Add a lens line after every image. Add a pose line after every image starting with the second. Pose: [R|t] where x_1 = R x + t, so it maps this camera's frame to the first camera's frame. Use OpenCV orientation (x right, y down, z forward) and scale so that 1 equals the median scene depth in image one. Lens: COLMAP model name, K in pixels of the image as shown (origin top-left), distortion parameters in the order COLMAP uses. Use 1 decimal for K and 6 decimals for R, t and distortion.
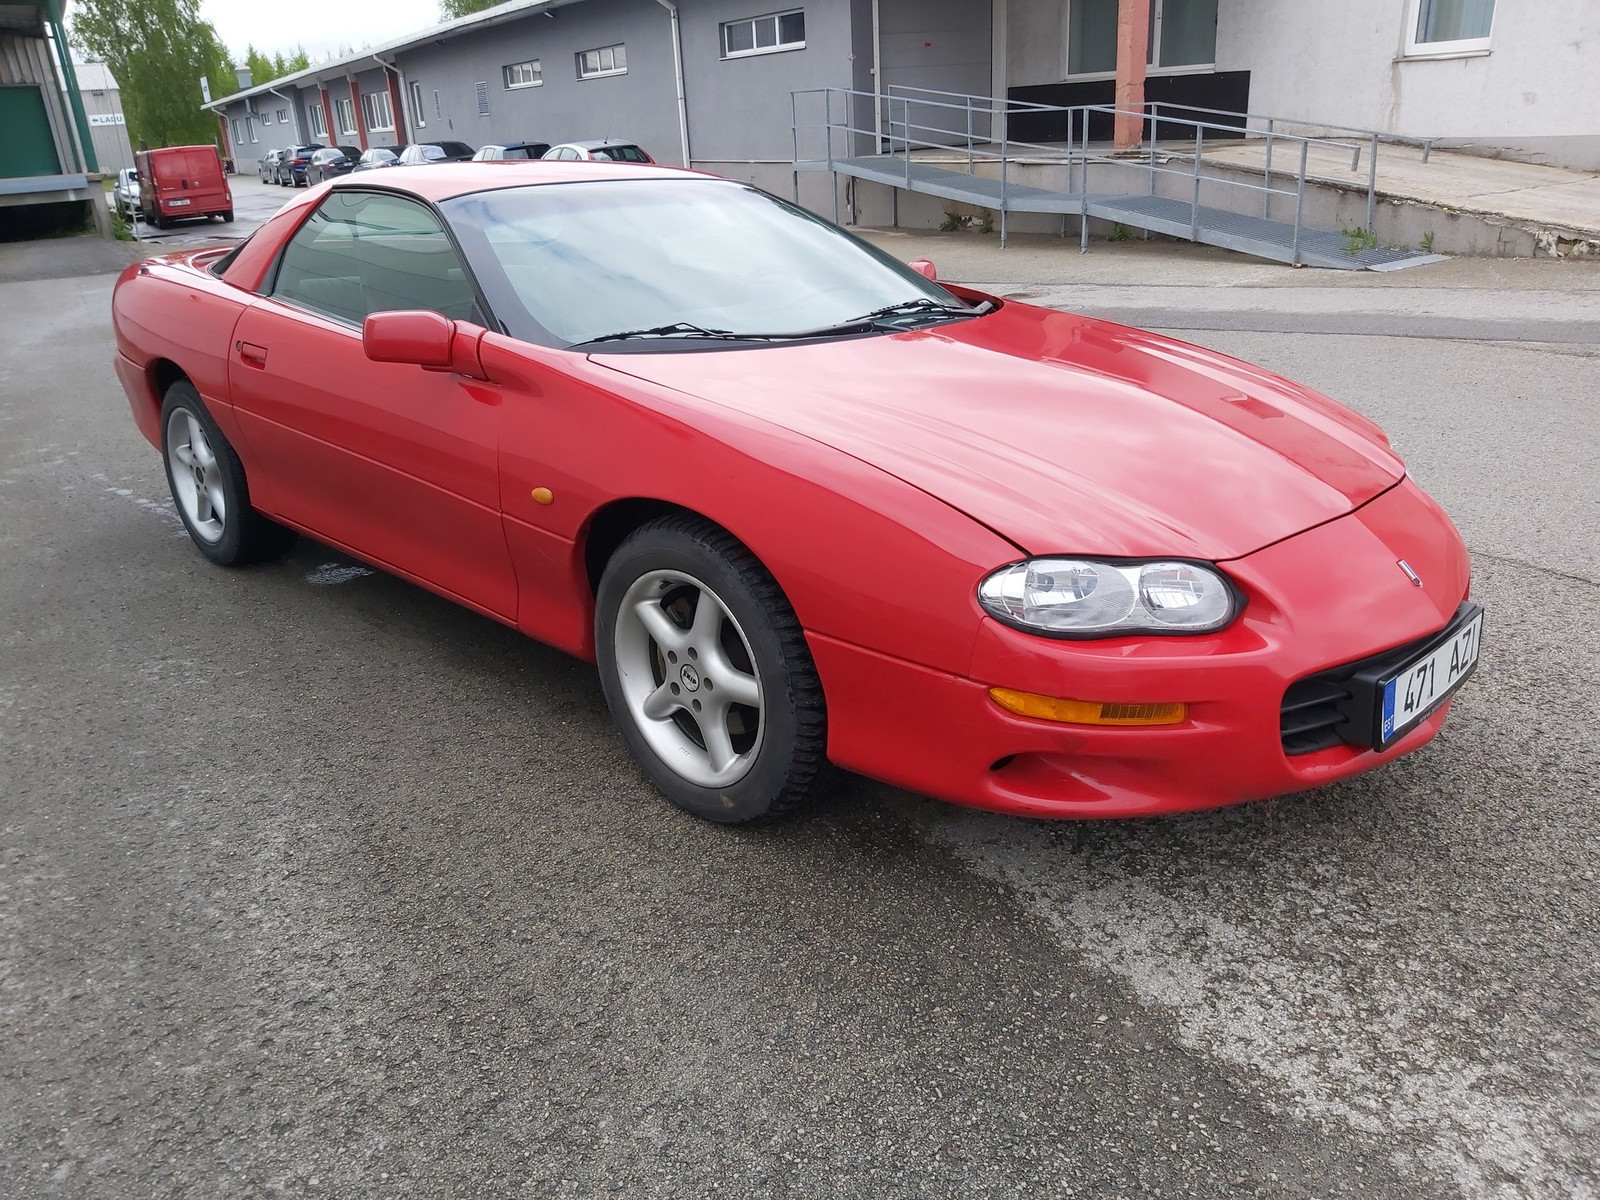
lens RADIAL K [[1242.9, 0, 800.0], [0, 1242.9, 600.0], [0, 0, 1]] dist [0.030013, -0.058732]
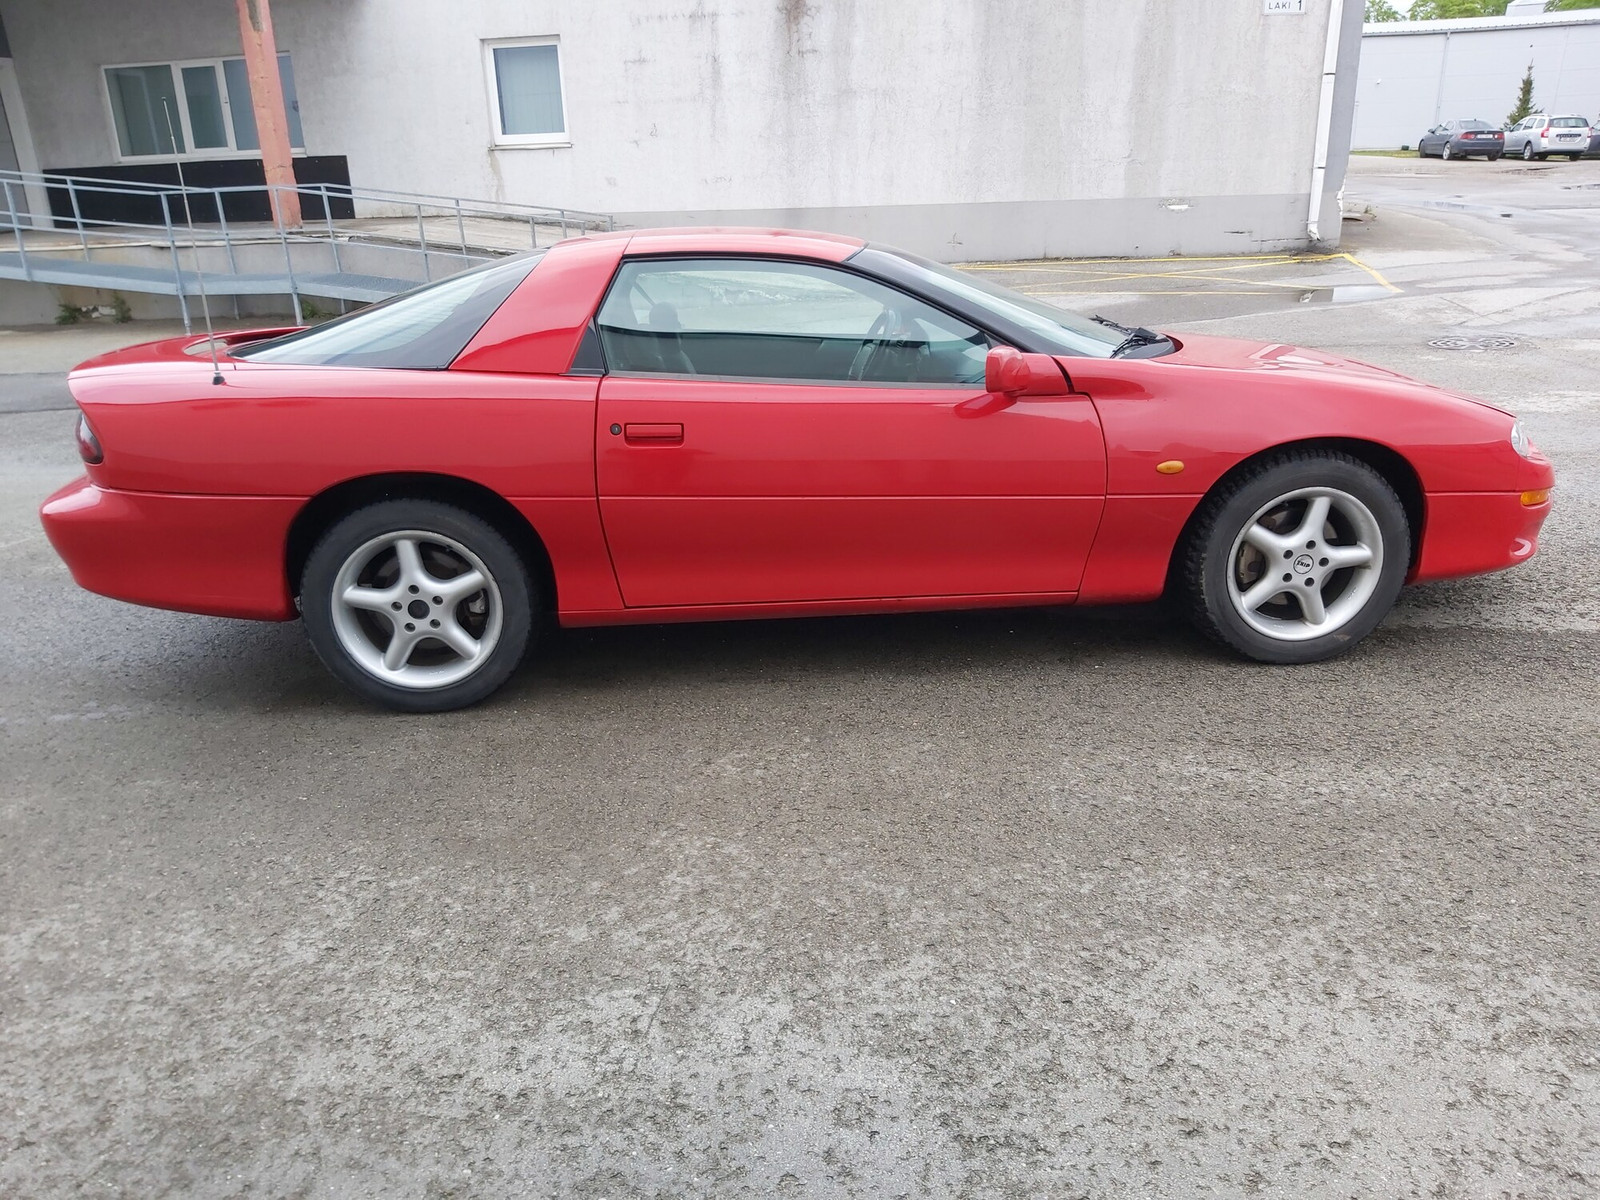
lens RADIAL K [[1212.6, 0, 776.6], [0, 1212.6, 624.5], [0, 0, 1]] dist [0.057251, -0.120135]
pose [[0.655137, -0.247860, 0.713696, -0.269128], [0.273722, 0.958344, 0.081562, -0.027211], [-0.704182, 0.141920, 0.695691, 0.080890]]
